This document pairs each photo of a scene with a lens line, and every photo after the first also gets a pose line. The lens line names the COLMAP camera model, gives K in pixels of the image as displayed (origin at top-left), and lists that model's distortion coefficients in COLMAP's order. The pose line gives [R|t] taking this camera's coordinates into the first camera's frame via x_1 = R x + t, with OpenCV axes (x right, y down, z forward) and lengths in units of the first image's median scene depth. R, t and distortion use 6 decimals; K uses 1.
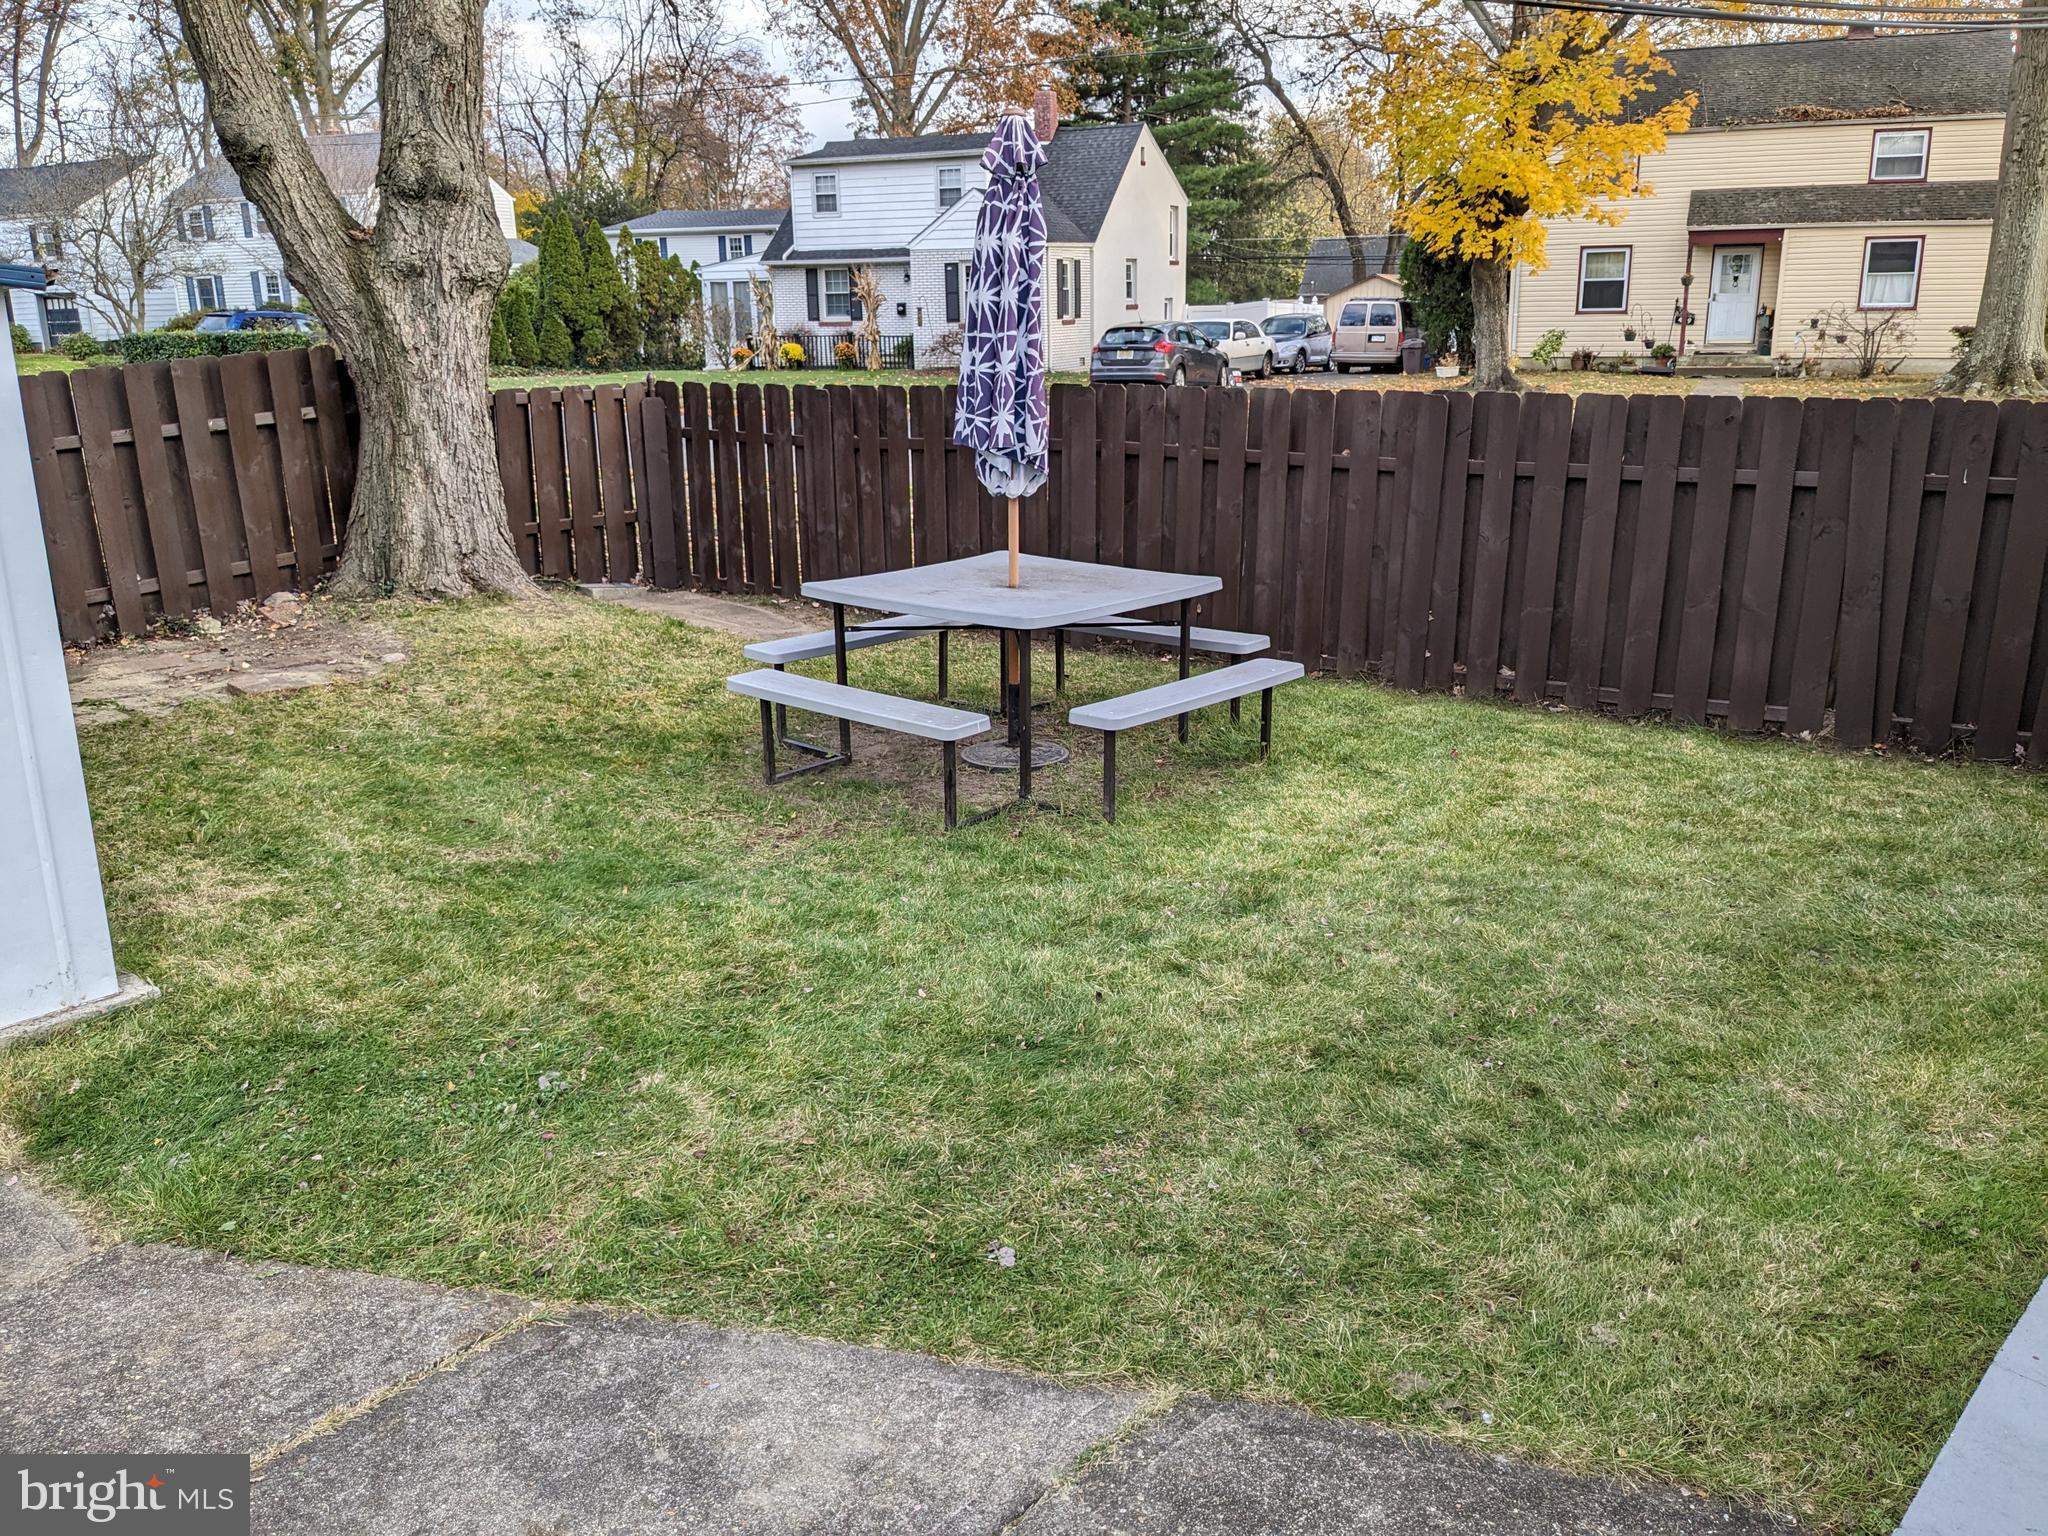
lens RADIAL K [[1613.8, 0, 989.3], [0, 1613.8, 768.6], [0, 0, 1]] dist [0.056743, -0.084791]
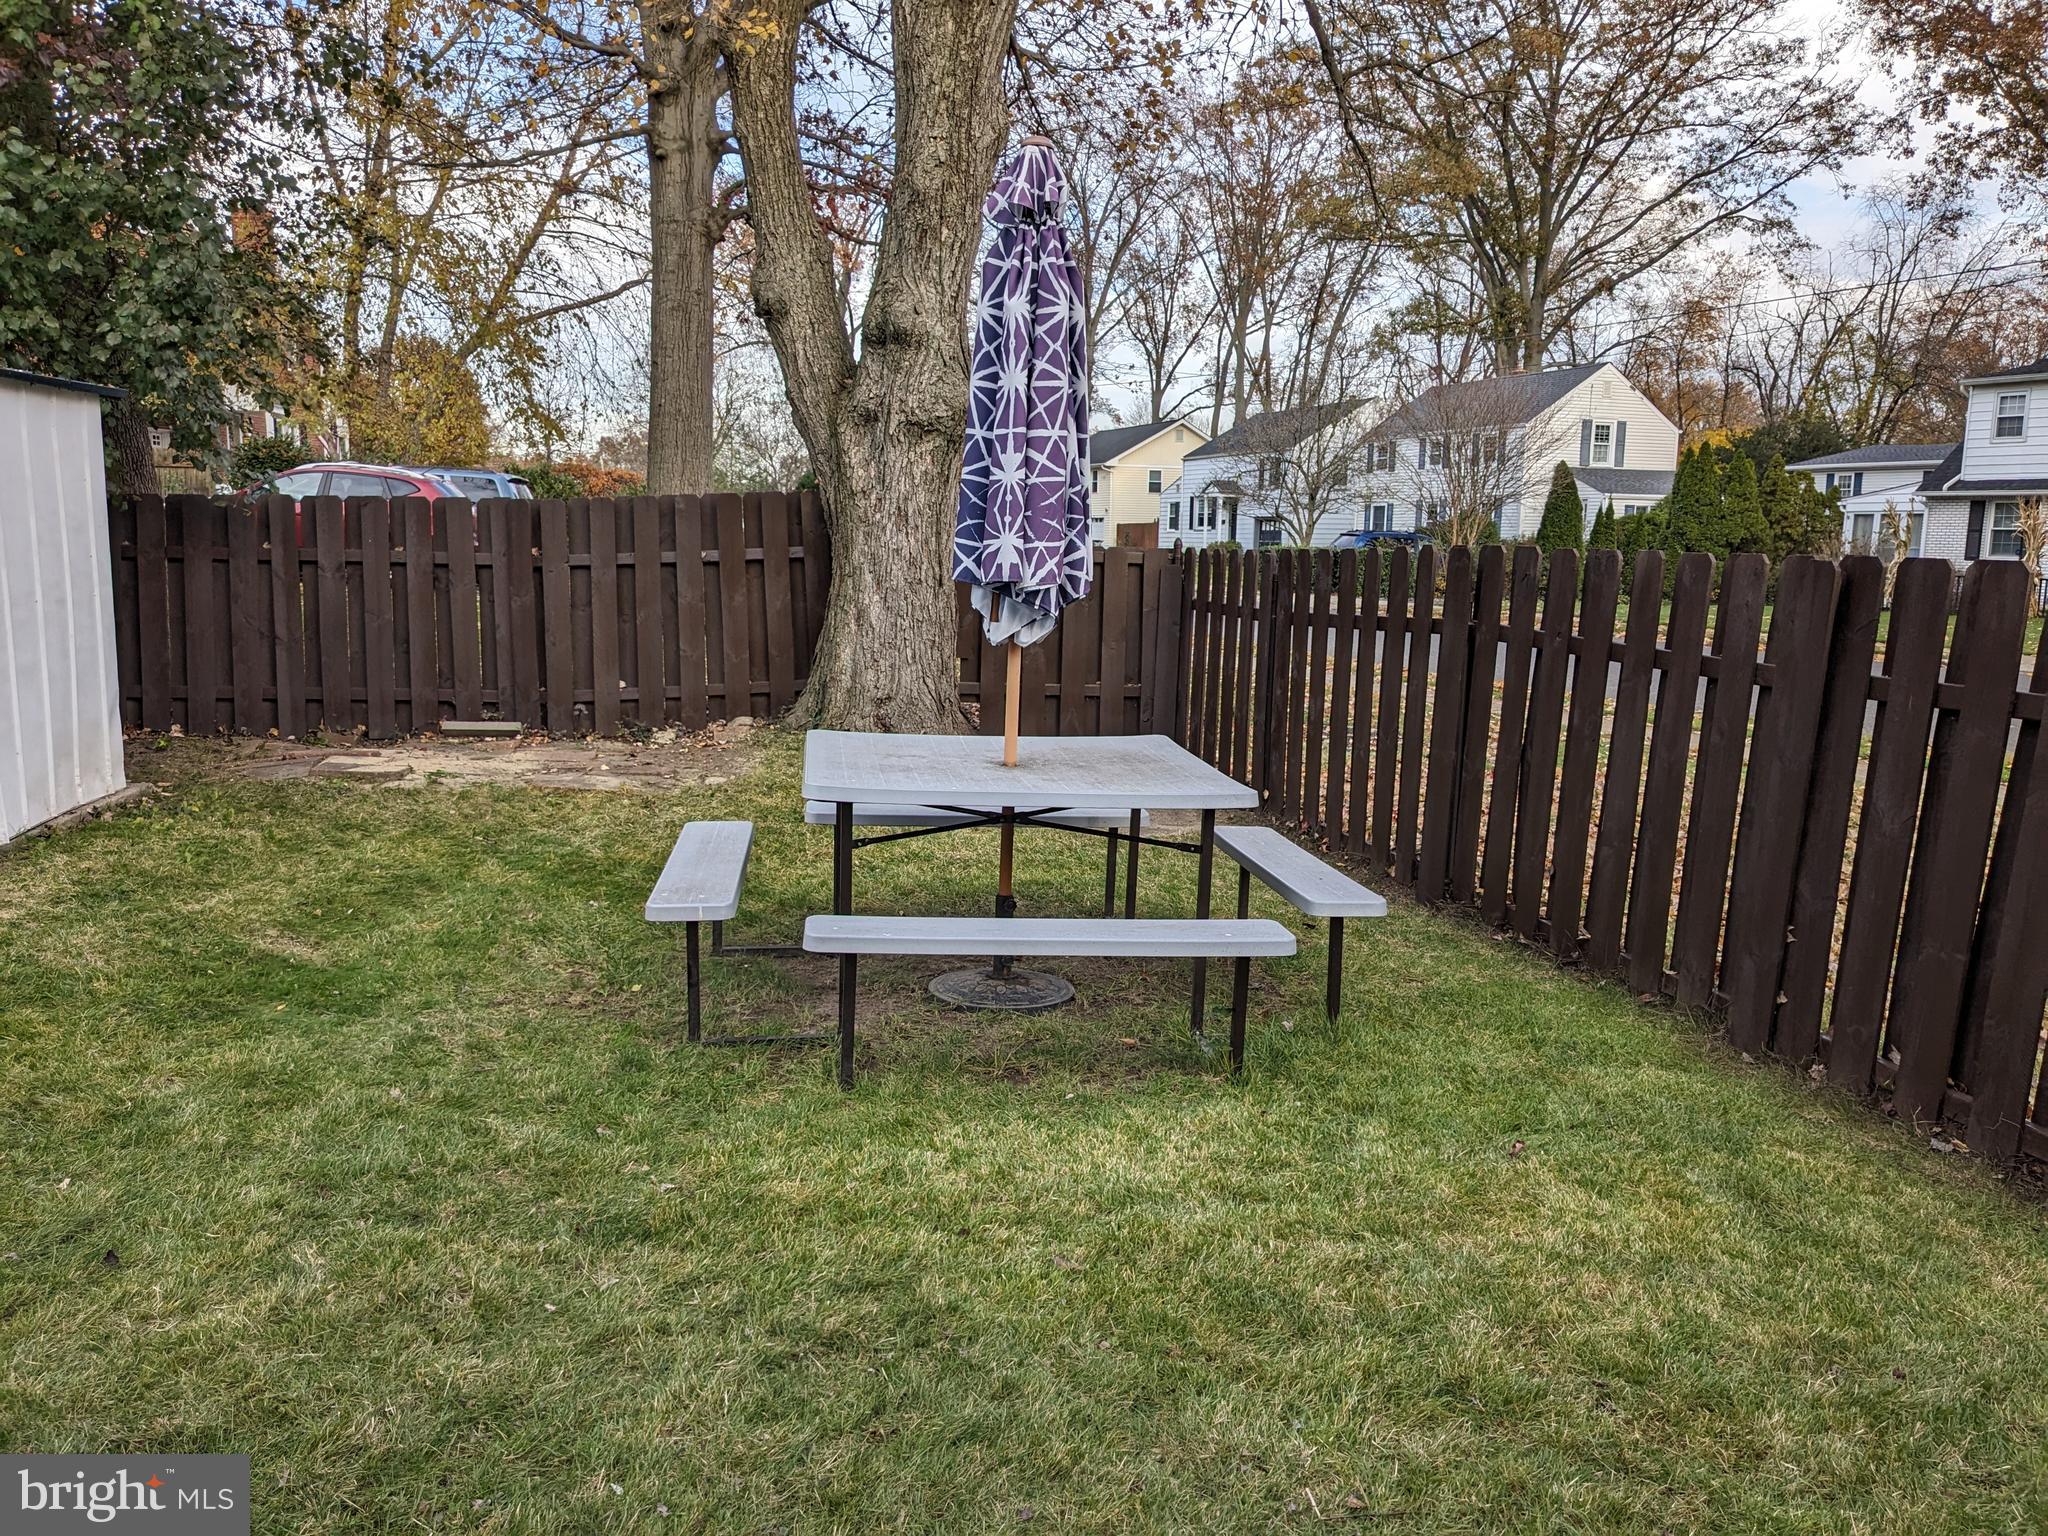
lens RADIAL K [[1574.9, 0, 1022.5], [0, 1574.9, 846.5], [0, 0, 1]] dist [0.061302, -0.081379]
pose [[0.757255, 0.157975, -0.633726, 0.376128], [-0.214889, 0.976547, -0.013343, -0.052314], [0.616756, 0.146285, 0.773442, 0.338217]]
